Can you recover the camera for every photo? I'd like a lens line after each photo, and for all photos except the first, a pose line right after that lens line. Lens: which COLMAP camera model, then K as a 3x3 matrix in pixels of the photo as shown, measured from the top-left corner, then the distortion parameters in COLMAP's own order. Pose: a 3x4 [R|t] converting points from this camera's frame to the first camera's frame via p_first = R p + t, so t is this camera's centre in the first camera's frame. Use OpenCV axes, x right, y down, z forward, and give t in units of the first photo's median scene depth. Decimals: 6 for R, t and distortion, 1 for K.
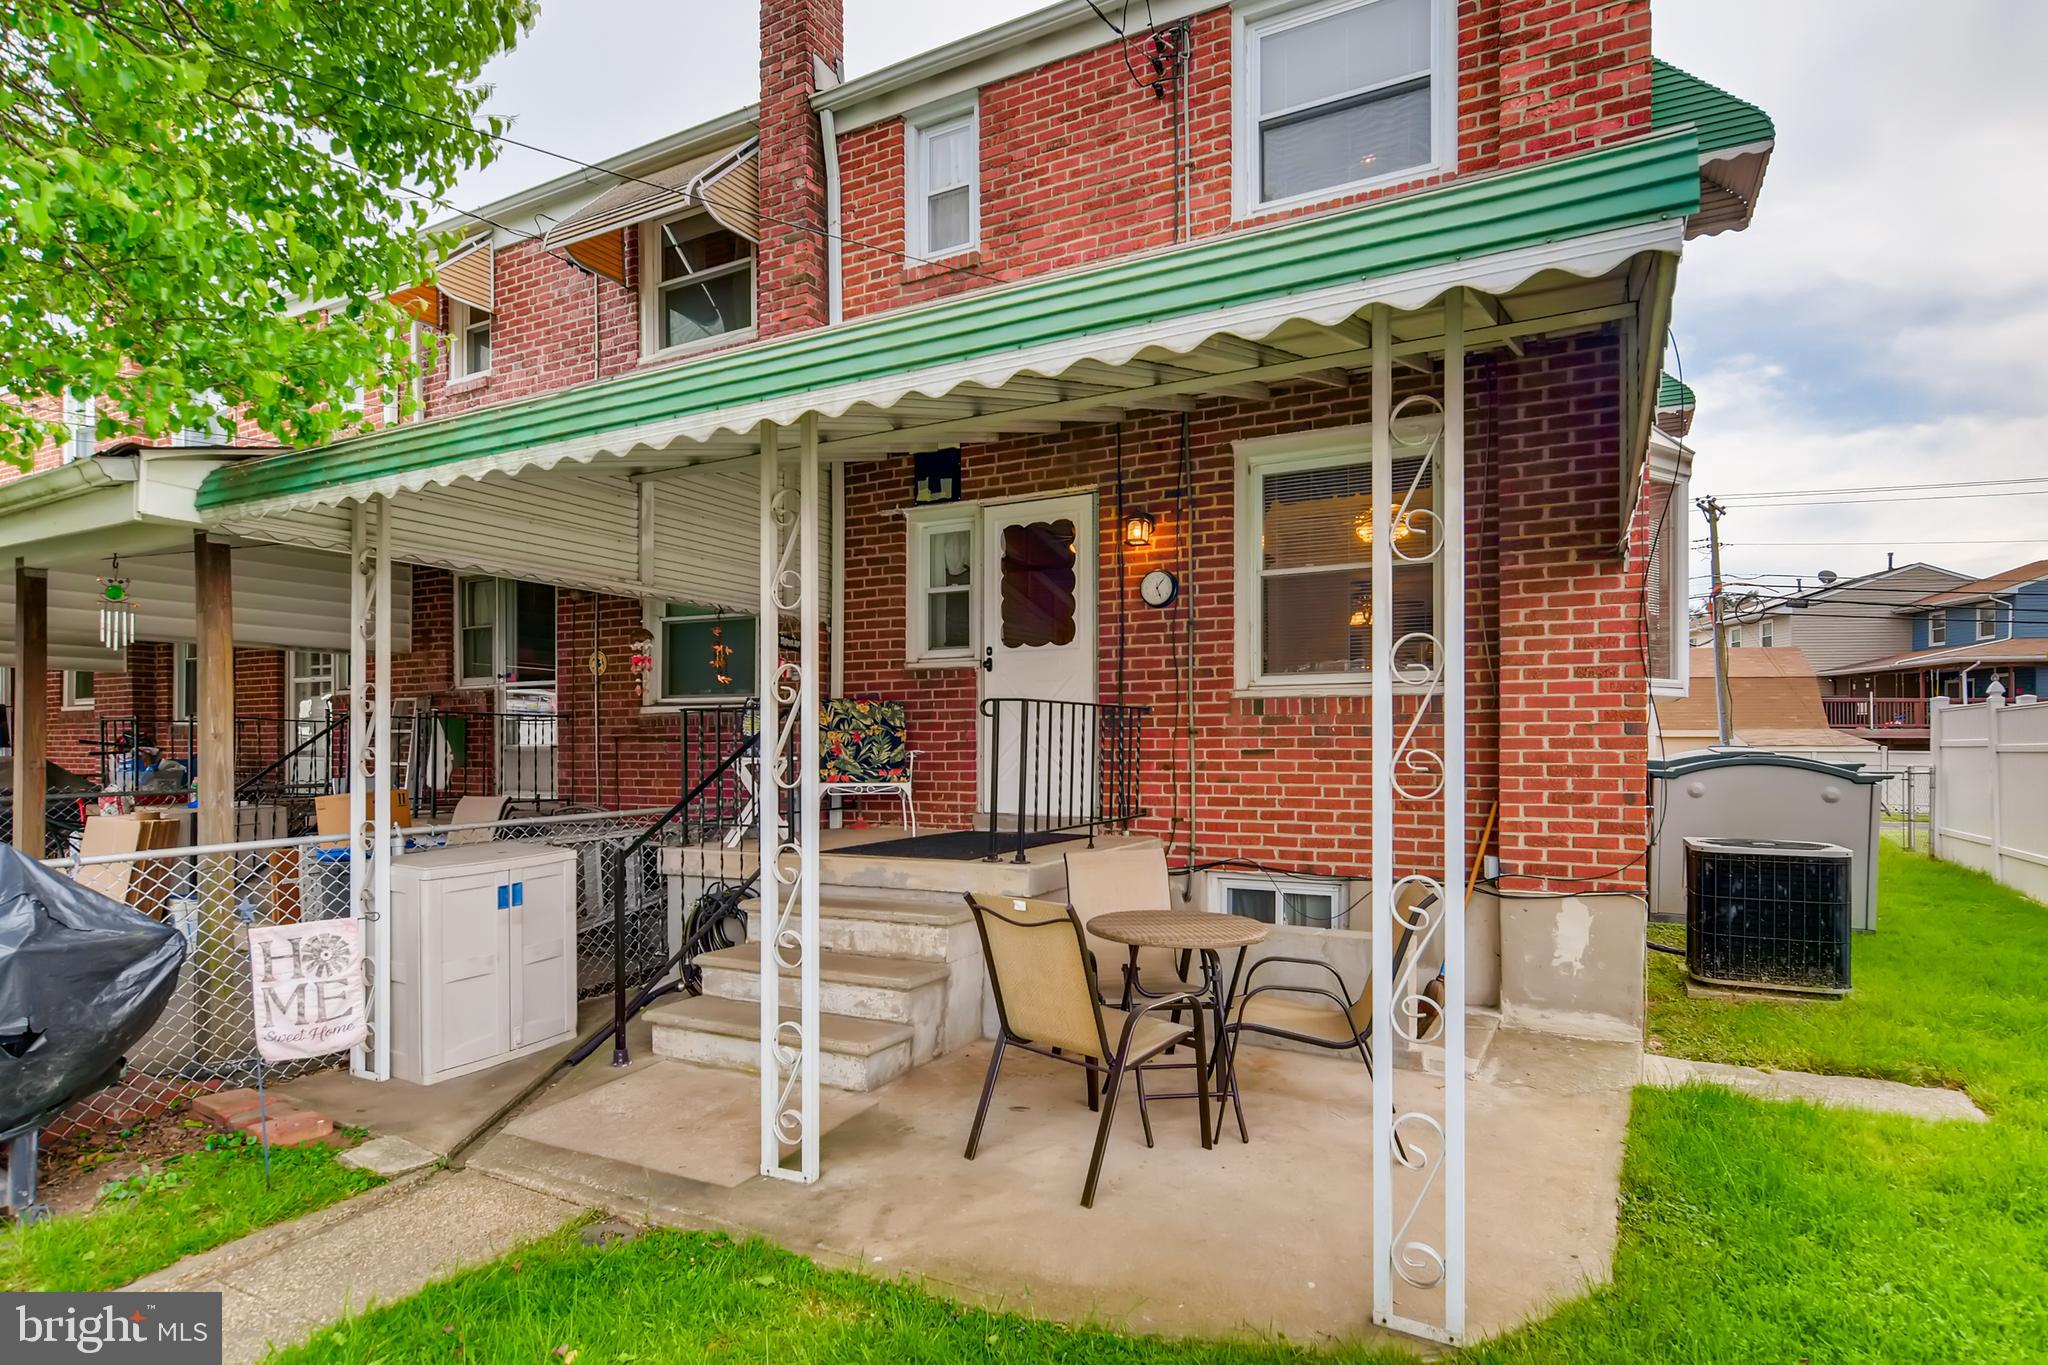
lens RADIAL K [[1038.2, 0, 1080.8], [0, 1038.2, 751.1], [0, 0, 1]] dist [-0.003447, 0.004329]
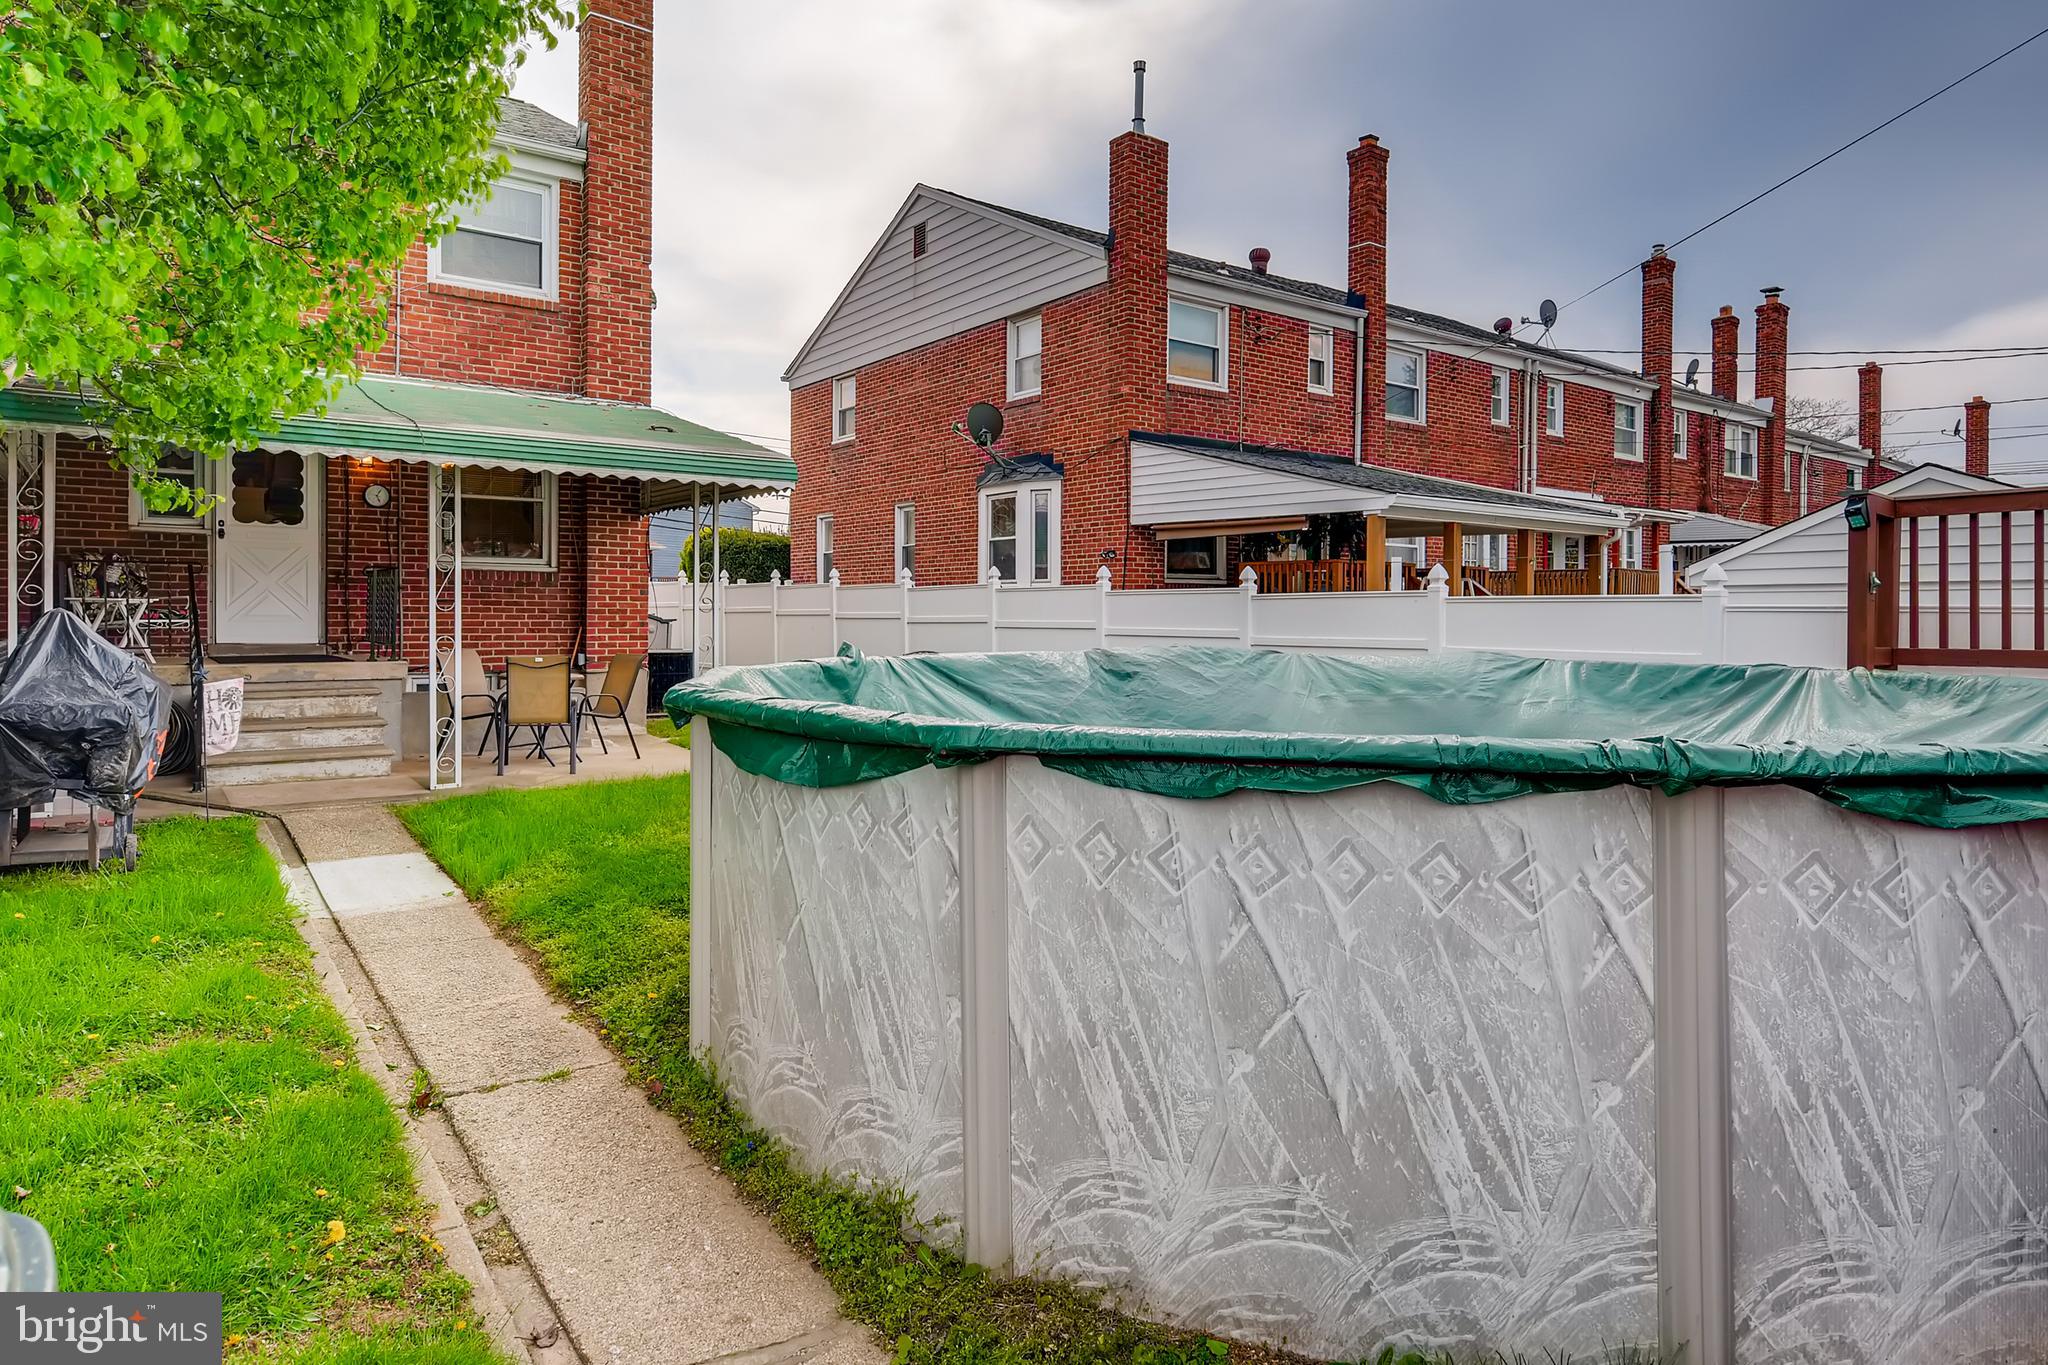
lens RADIAL K [[1213.7, 0, 1029.1], [0, 1213.7, 597.6], [0, 0, 1]] dist [-0.000689, 0.000362]
pose [[0.427322, 0.019551, 0.903888, -1.167479], [-0.001912, 0.999783, -0.020721, 0.033464], [-0.904097, 0.007127, 0.427267, -0.679744]]
